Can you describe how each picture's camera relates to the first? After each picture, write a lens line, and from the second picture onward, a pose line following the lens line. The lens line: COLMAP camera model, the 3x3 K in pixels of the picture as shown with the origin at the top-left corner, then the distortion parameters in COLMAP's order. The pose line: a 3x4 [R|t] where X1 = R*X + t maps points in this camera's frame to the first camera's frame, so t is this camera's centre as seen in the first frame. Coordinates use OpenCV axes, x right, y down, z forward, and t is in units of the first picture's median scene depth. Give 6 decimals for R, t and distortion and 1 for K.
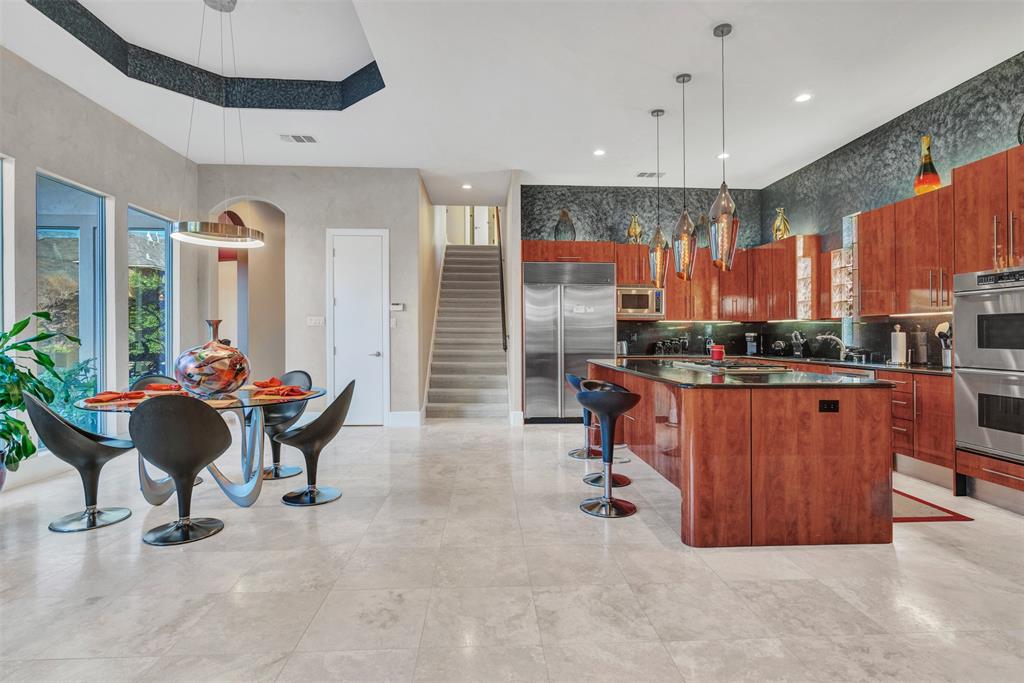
lens RADIAL K [[514.9, 0, 505.2], [0, 514.9, 342.6], [0, 0, 1]] dist [-0.011527, 0.001841]
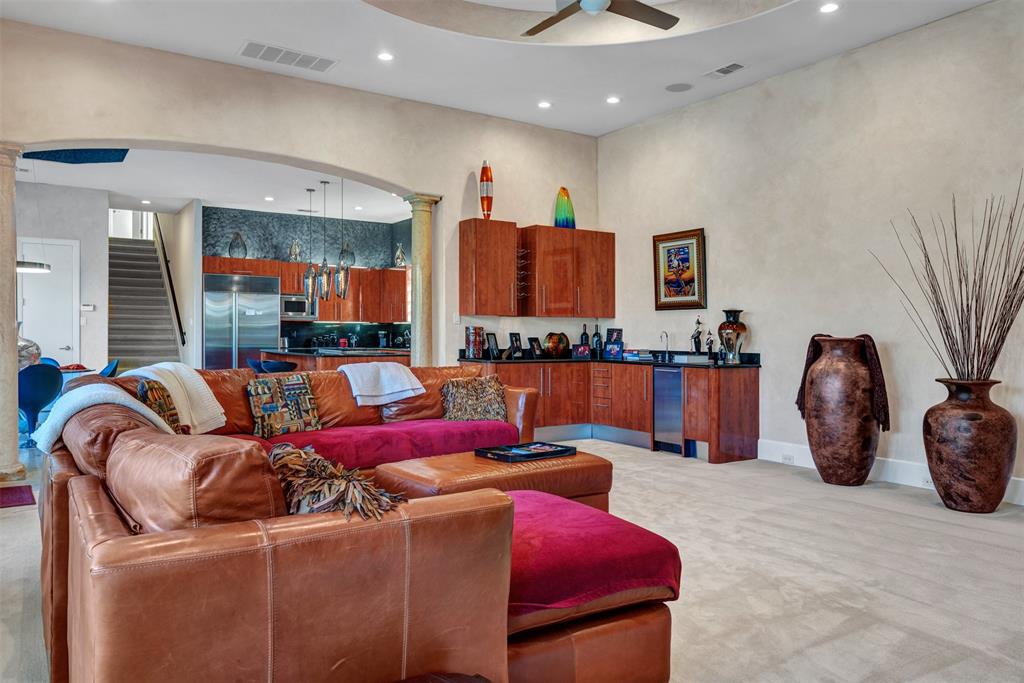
lens RADIAL K [[729.2, 0, 516.5], [0, 729.2, 321.0], [0, 0, 1]] dist [-0.006770, 0.006639]
pose [[0.858900, 0.011806, 0.512008, -0.209676], [0.003865, 0.999556, -0.029530, 0.012685], [-0.512129, 0.027342, 0.858473, -0.869784]]
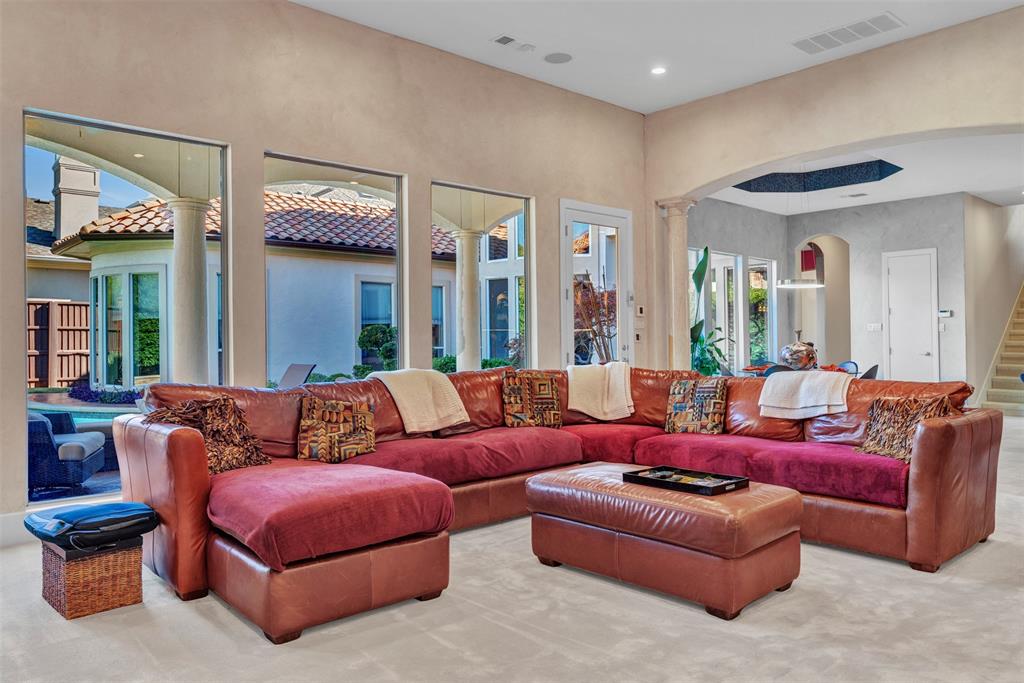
lens RADIAL K [[729.2, 0, 514.6], [0, 729.2, 334.1], [0, 0, 1]] dist [-0.006770, 0.006639]
pose [[0.628482, -0.010536, -0.777753, 0.438097], [-0.007035, 0.999790, -0.019229, 0.014412], [0.777792, 0.017557, 0.628276, -0.753940]]
